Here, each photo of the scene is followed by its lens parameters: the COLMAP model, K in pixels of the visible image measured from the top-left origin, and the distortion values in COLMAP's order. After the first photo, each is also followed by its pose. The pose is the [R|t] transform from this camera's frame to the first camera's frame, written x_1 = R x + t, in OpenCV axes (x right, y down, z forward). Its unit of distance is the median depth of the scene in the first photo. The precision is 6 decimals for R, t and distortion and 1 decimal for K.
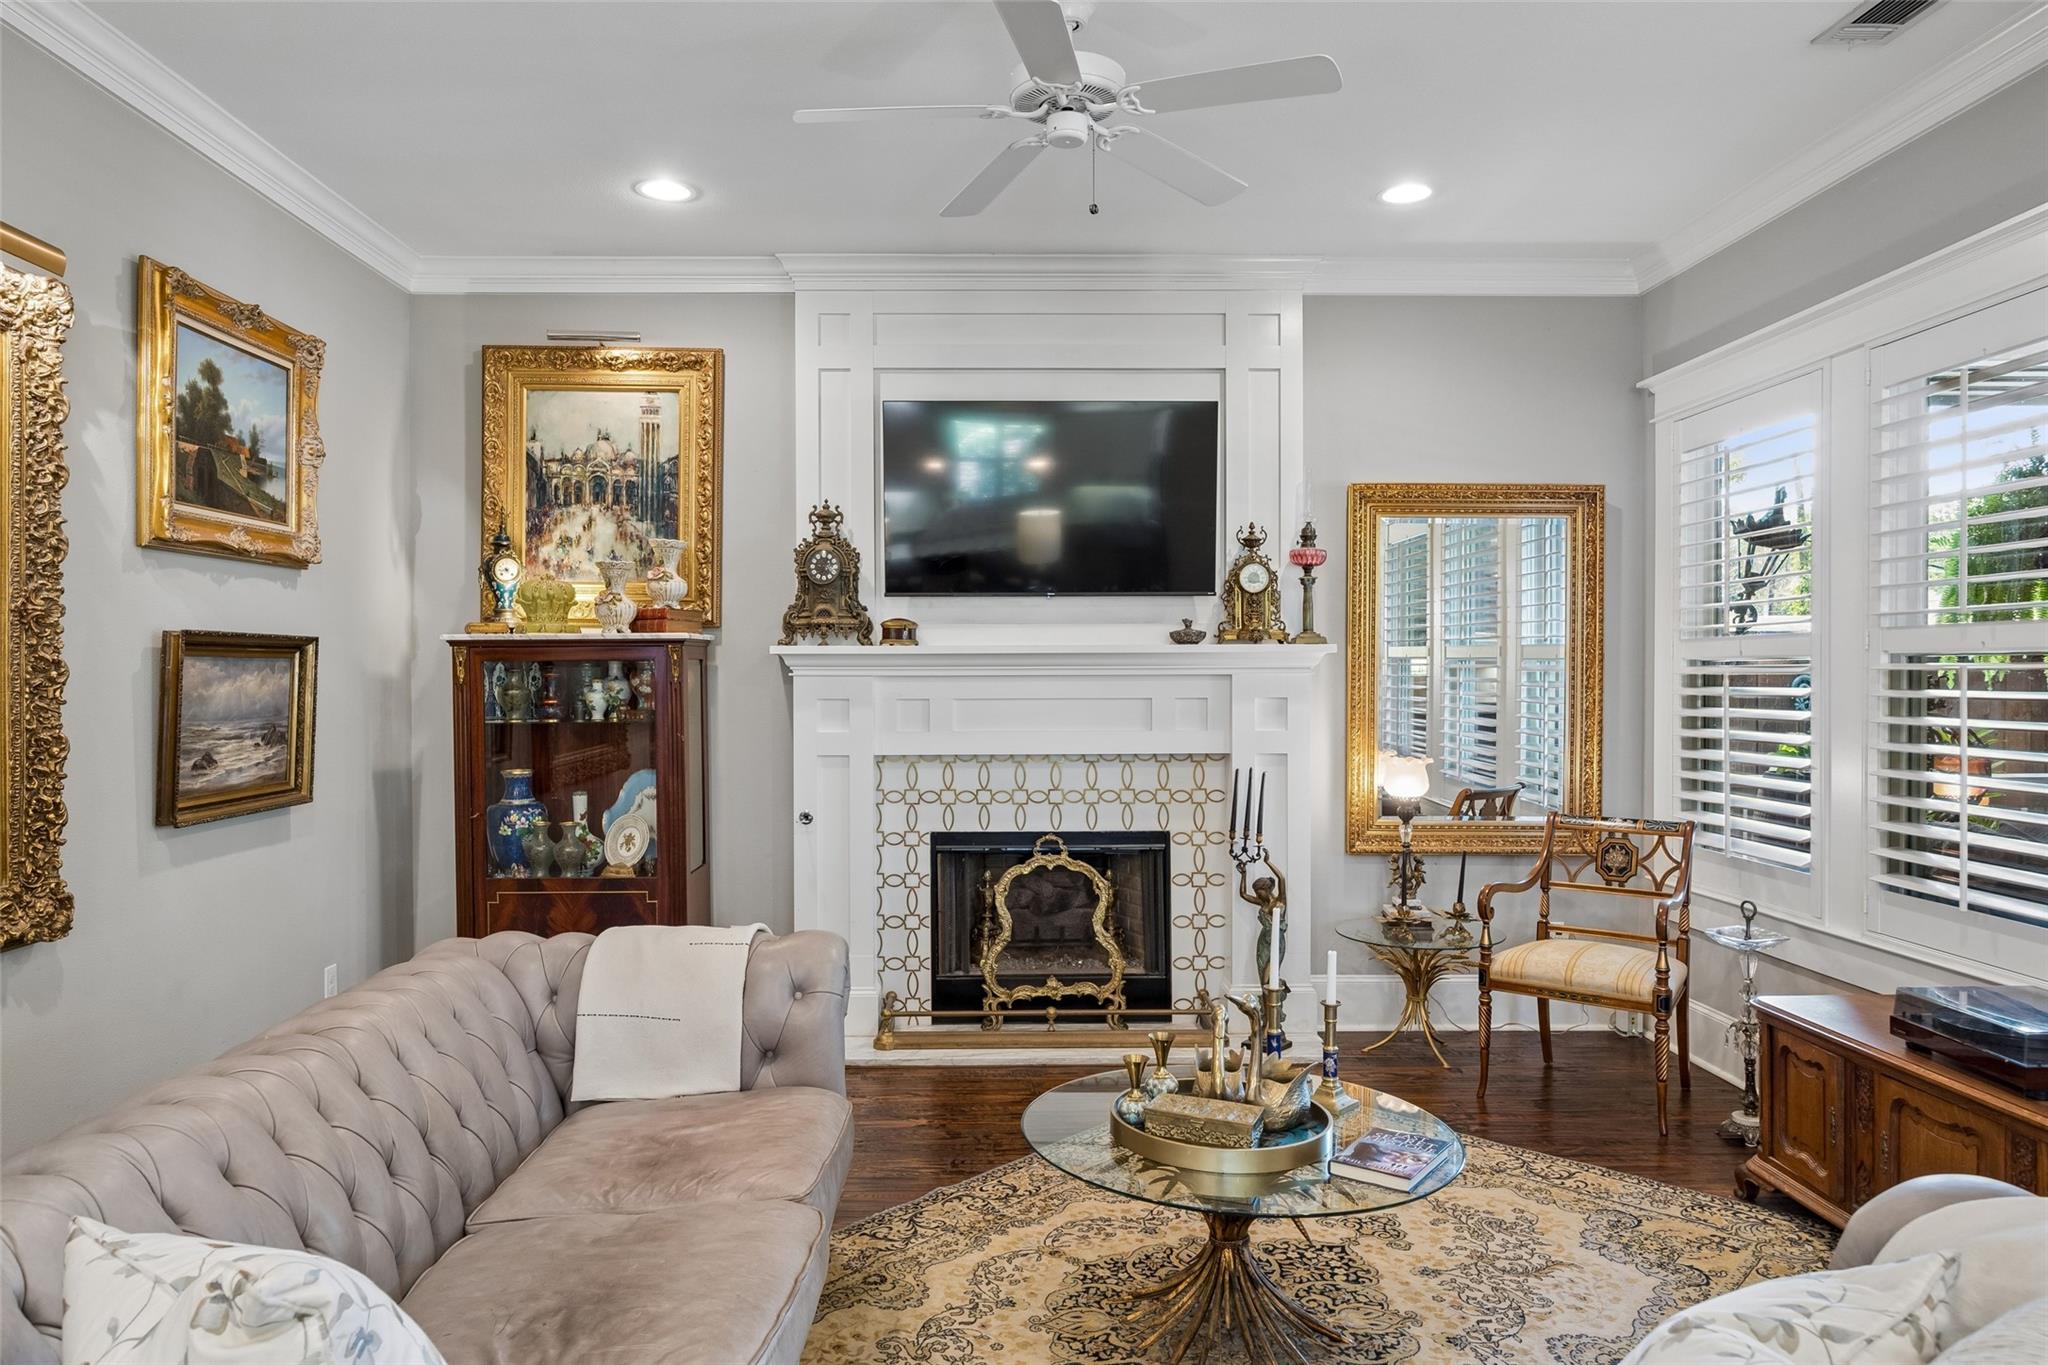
lens RADIAL K [[1319.9, 0, 988.4], [0, 1319.9, 682.9], [0, 0, 1]] dist [-0.003166, 0.003390]
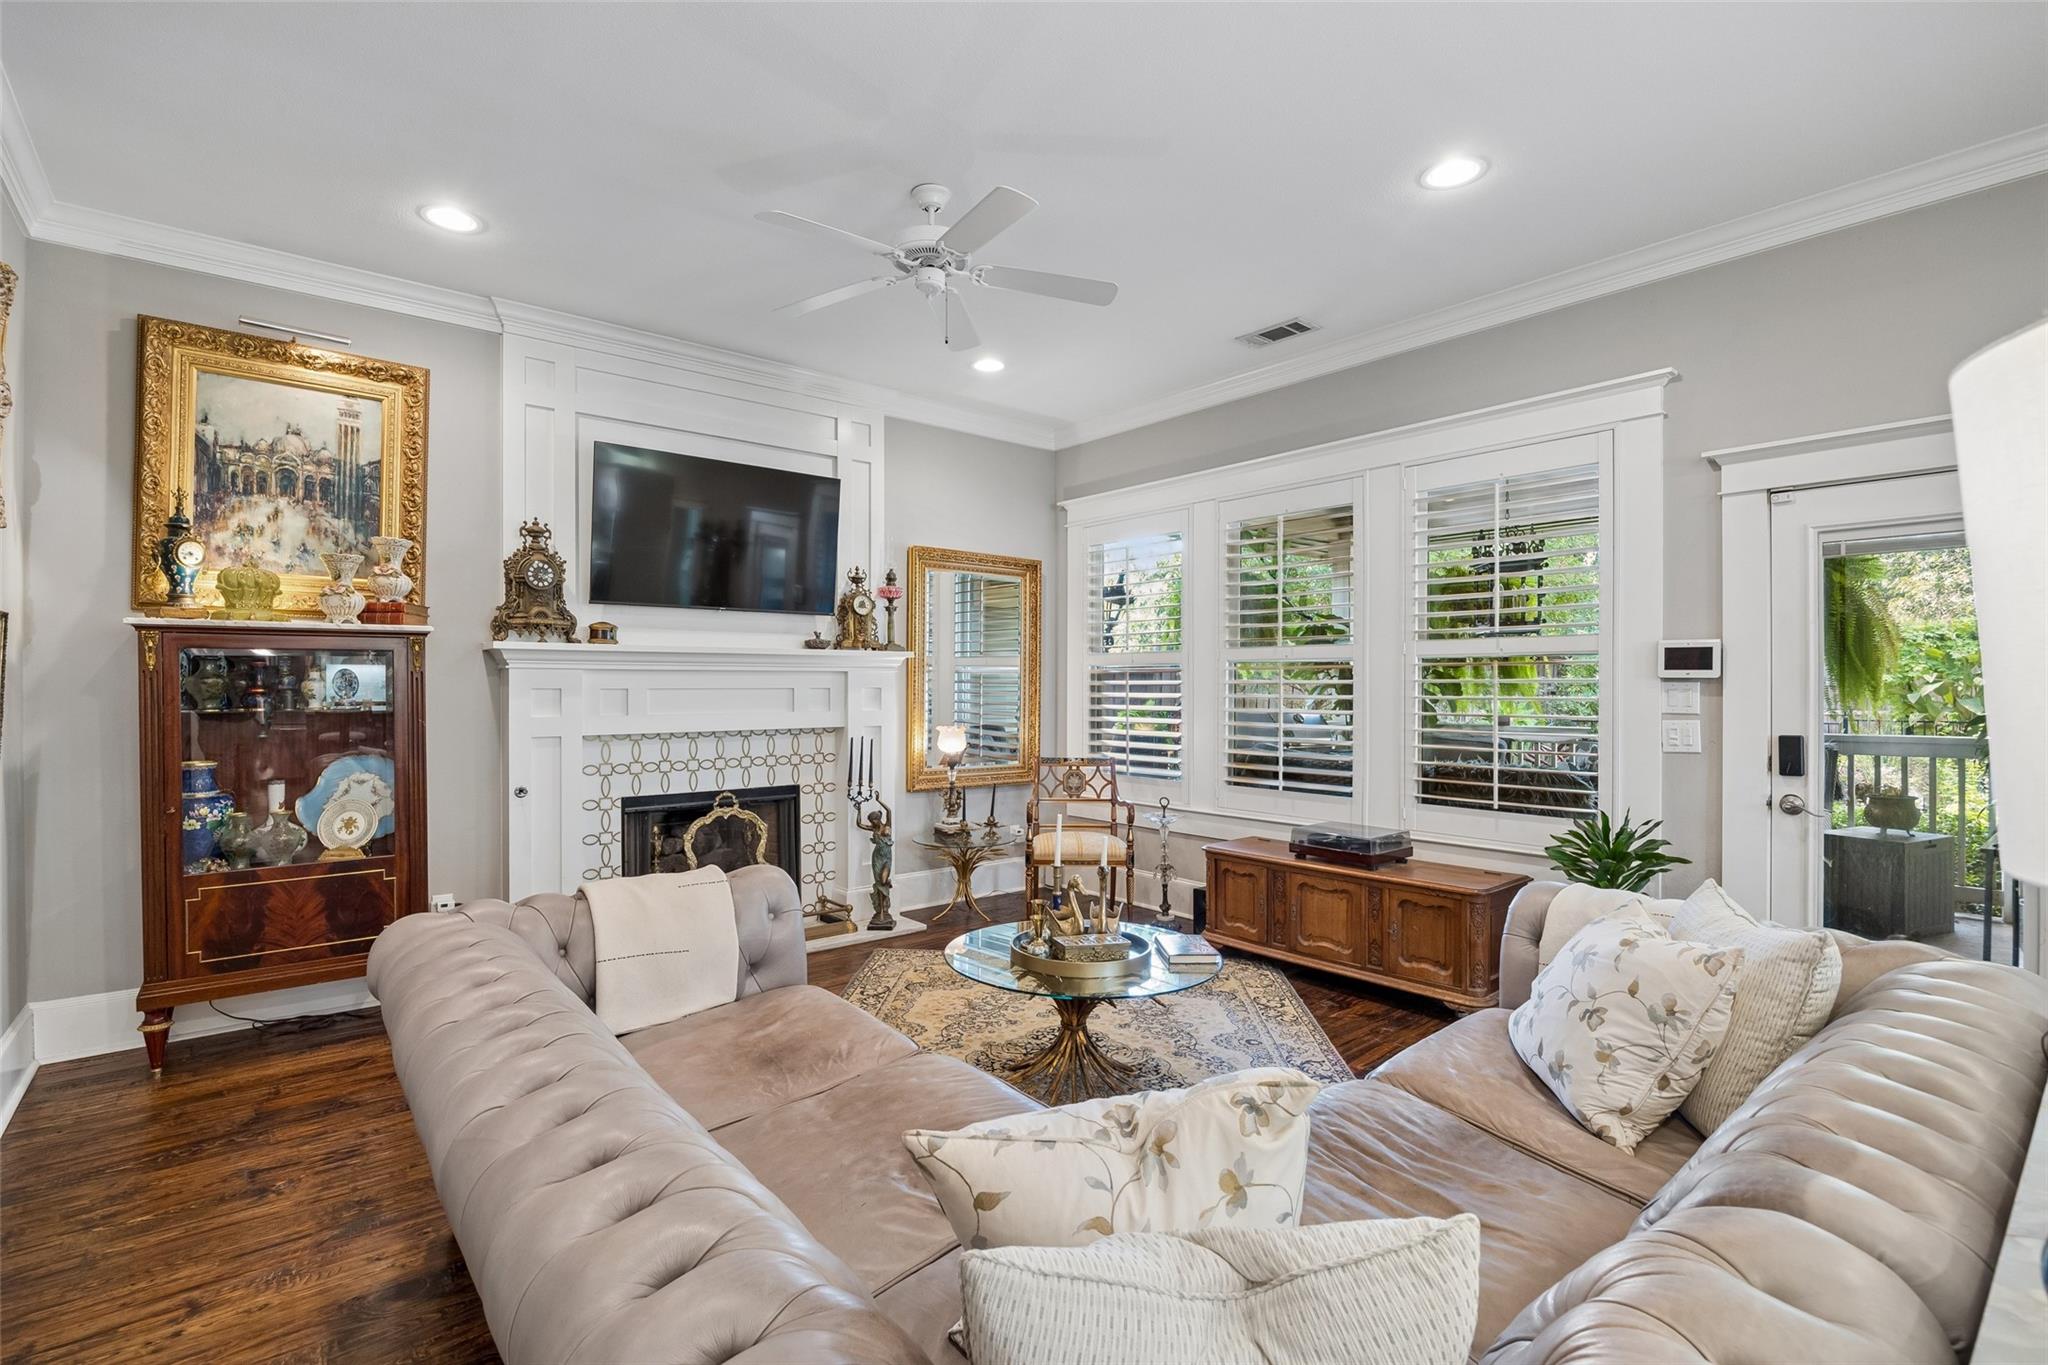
lens RADIAL K [[940.9, 0, 1007.6], [0, 940.9, 683.9], [0, 0, 1]] dist [-0.010439, -0.001414]
pose [[0.782902, 0.002938, 0.622138, -0.315407], [0.000036, 0.999989, -0.004767, 0.012048], [-0.622144, 0.003754, 0.782893, 0.096173]]
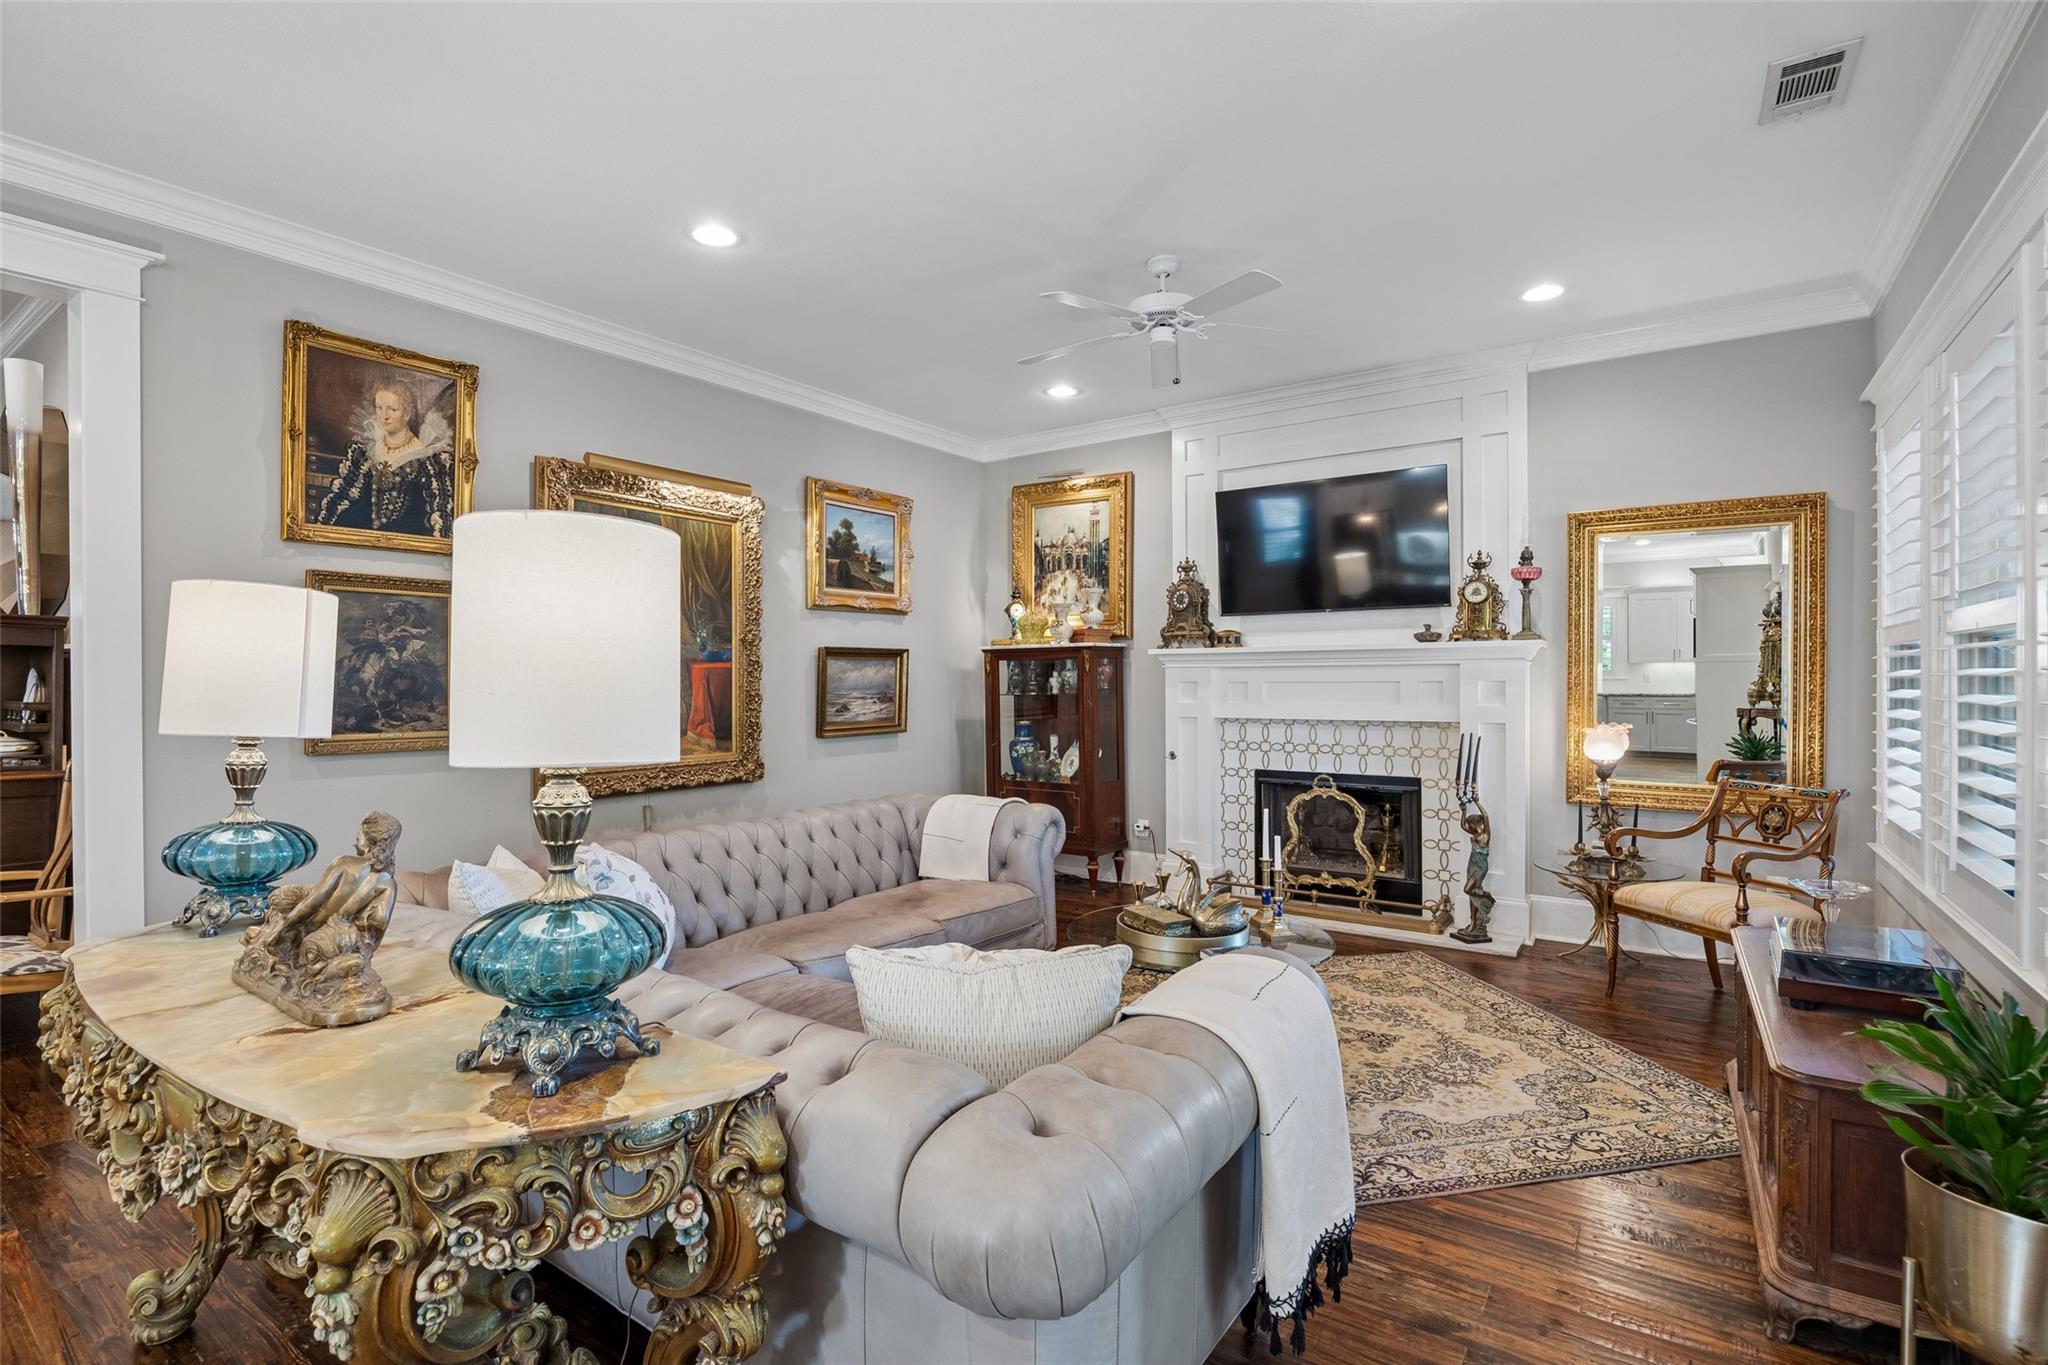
lens RADIAL K [[940.9, 0, 1016.9], [0, 940.9, 679.4], [0, 0, 1]] dist [-0.010439, -0.001414]
pose [[0.814654, -0.001169, -0.579946, 0.375275], [-0.000035, 0.999998, -0.002065, 0.011616], [0.579947, 0.001702, 0.814652, -0.048968]]
